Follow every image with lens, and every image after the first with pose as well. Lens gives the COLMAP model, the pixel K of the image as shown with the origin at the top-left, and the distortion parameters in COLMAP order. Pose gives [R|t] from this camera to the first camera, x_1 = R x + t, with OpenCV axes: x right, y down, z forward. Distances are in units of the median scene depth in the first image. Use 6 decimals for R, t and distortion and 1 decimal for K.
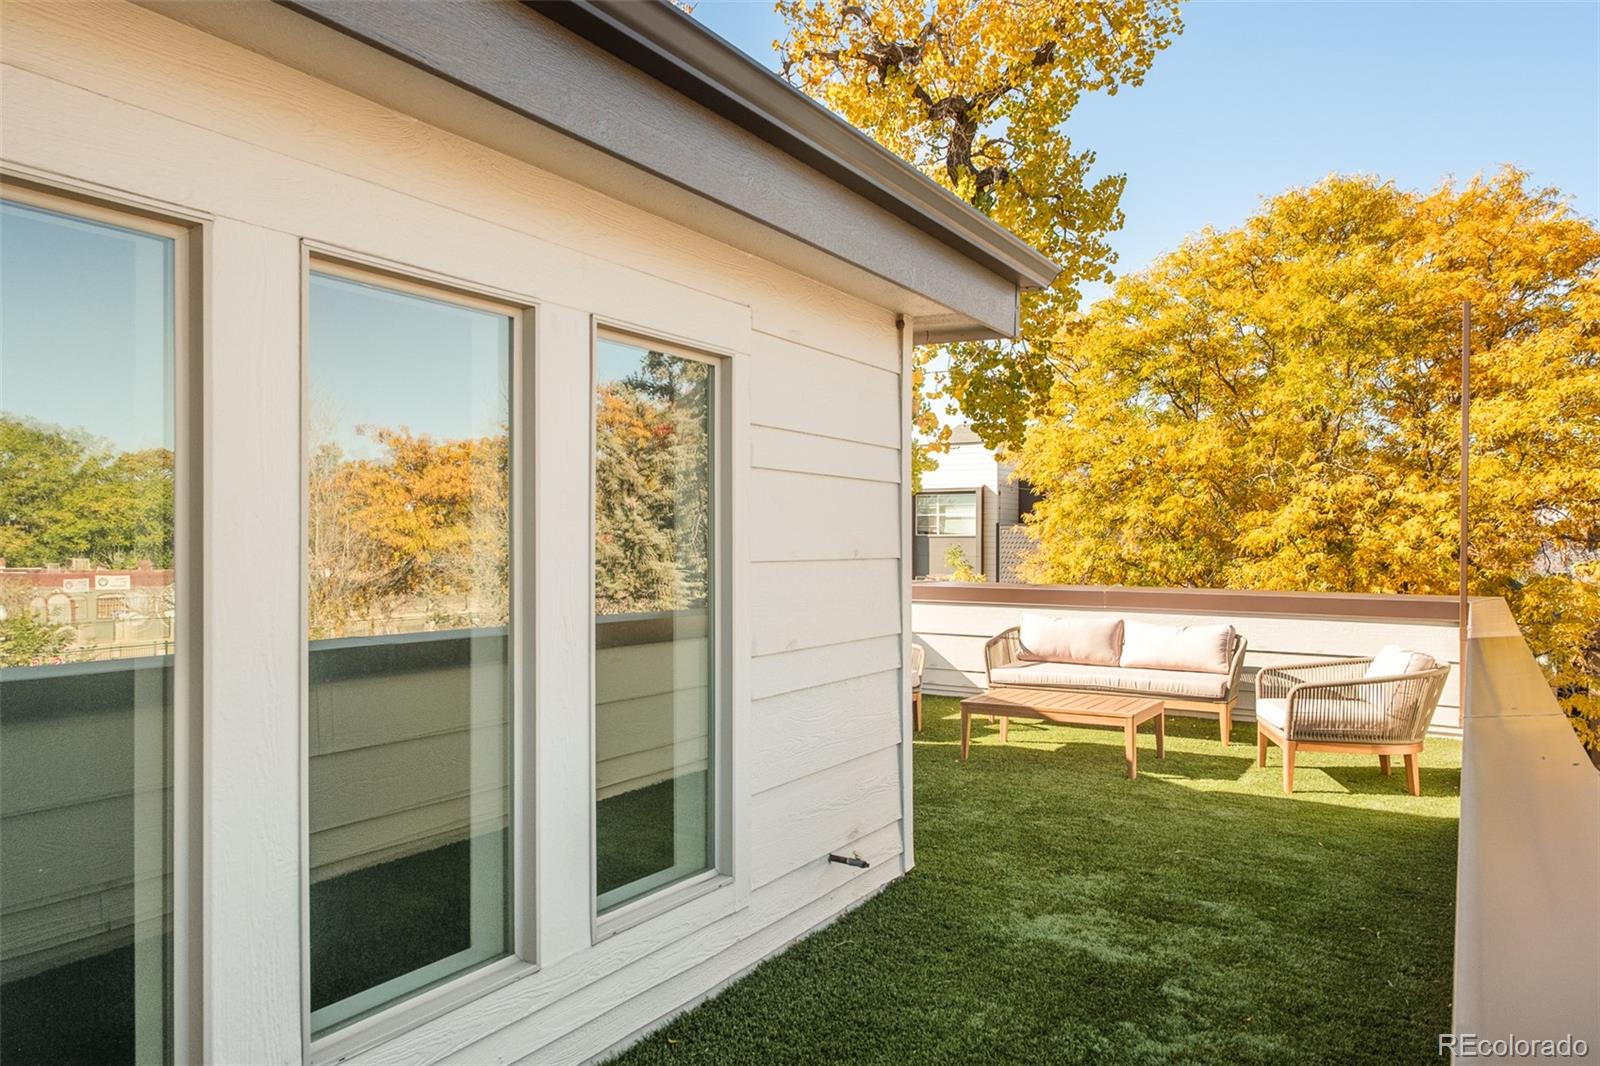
lens RADIAL K [[1122.0, 0, 800.1], [0, 1122.0, 526.3], [0, 0, 1]] dist [0.046235, 0.002214]
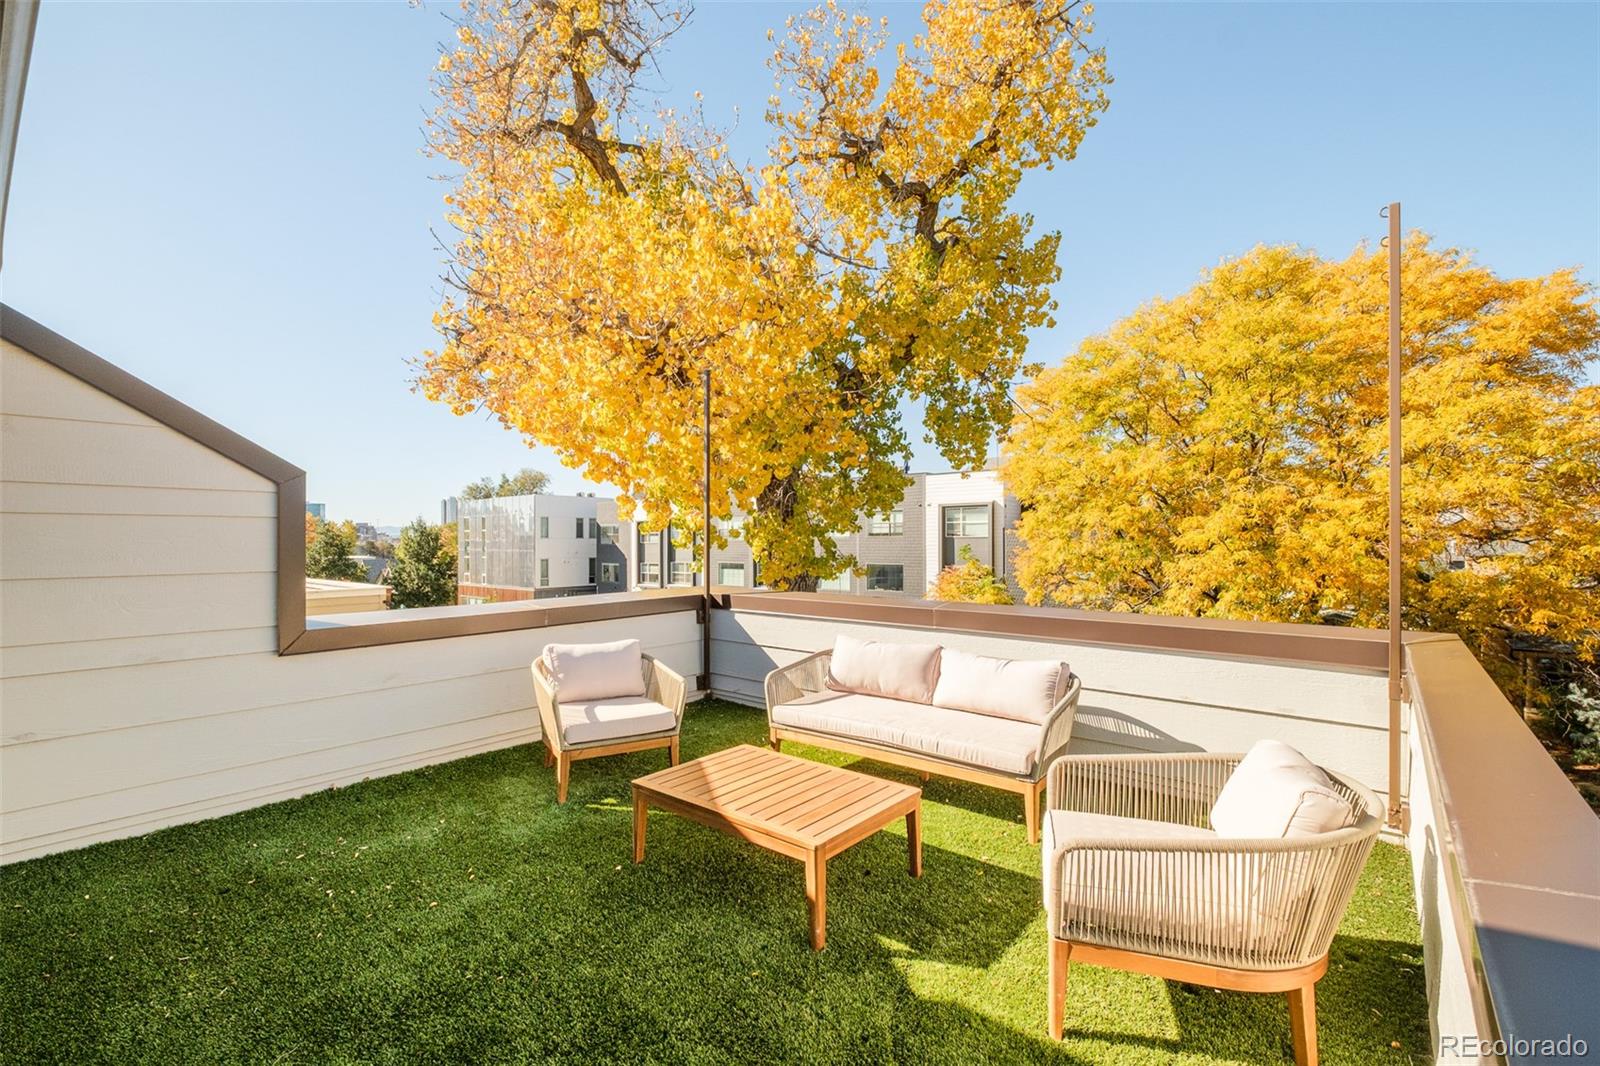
lens RADIAL K [[700.7, 0, 785.7], [0, 700.7, 538.1], [0, 0, 1]] dist [-0.003920, -0.000382]
pose [[0.985592, -0.007099, -0.168993, 0.098533], [0.008861, 0.999914, 0.009675, -0.001389], [0.168910, -0.011033, 0.985570, 0.177733]]
